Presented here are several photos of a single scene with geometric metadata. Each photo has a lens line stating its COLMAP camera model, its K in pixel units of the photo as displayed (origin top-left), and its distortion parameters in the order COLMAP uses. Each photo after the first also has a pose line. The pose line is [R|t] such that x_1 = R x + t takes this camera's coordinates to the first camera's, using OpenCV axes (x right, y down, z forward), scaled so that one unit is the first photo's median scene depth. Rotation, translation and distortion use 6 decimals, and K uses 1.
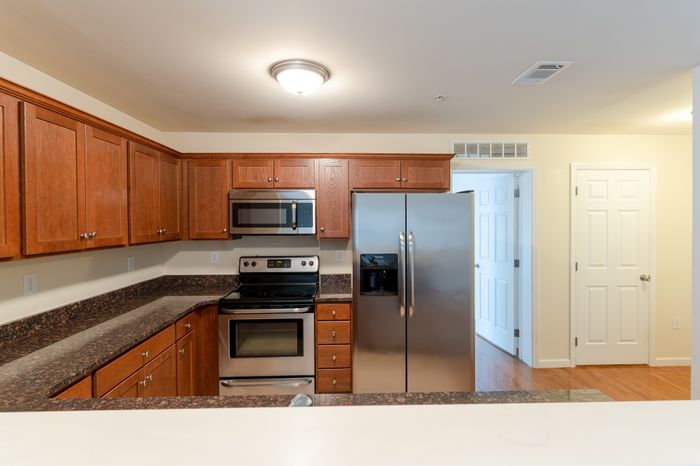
lens RADIAL K [[337.7, 0, 353.8], [0, 337.7, 224.6], [0, 0, 1]] dist [-0.004441, 0.001775]
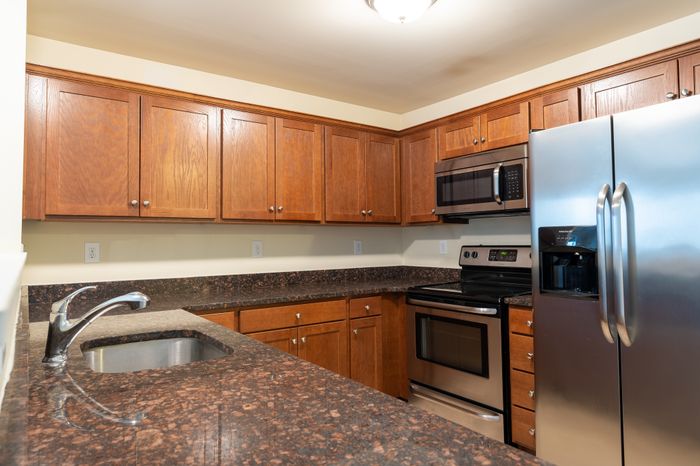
lens RADIAL K [[449.2, 0, 353.1], [0, 449.2, 223.5], [0, 0, 1]] dist [0.002712, -0.002595]
pose [[0.565107, -0.035580, -0.824250, 0.432096], [-0.000042, 0.999068, -0.043155, 0.097122], [0.825017, 0.024422, 0.564579, 0.206955]]
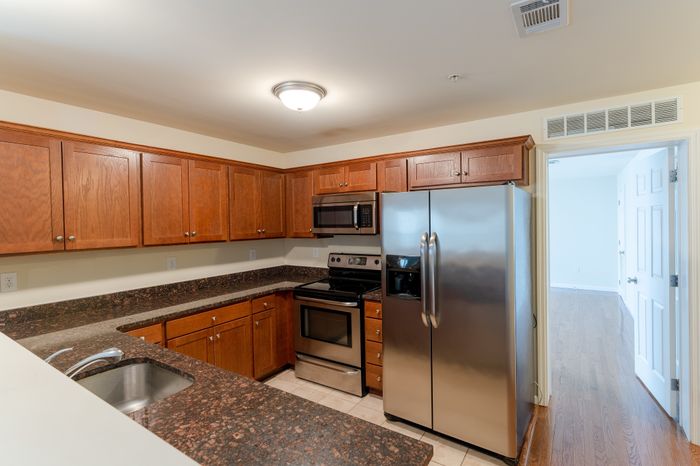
lens RADIAL K [[337.7, 0, 354.7], [0, 337.7, 226.5], [0, 0, 1]] dist [-0.004441, 0.001775]
pose [[0.821268, -0.002405, -0.570537, 0.428243], [0.007670, 0.999947, 0.006826, -0.002688], [0.570491, -0.009983, 0.821243, 0.115101]]
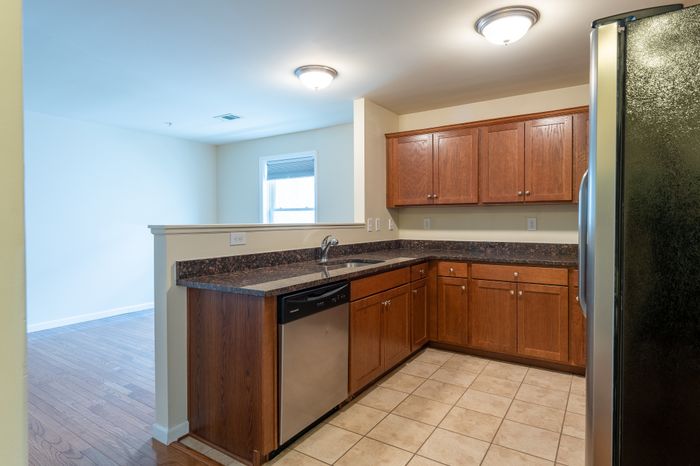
lens RADIAL K [[376.7, 0, 352.9], [0, 376.7, 227.4], [0, 0, 1]] dist [-0.021314, -0.000320]
pose [[-0.570790, 0.017356, -0.820912, 0.688606], [-0.004770, 0.999690, 0.024452, 0.096523], [0.821082, 0.017873, -0.570530, 0.850715]]
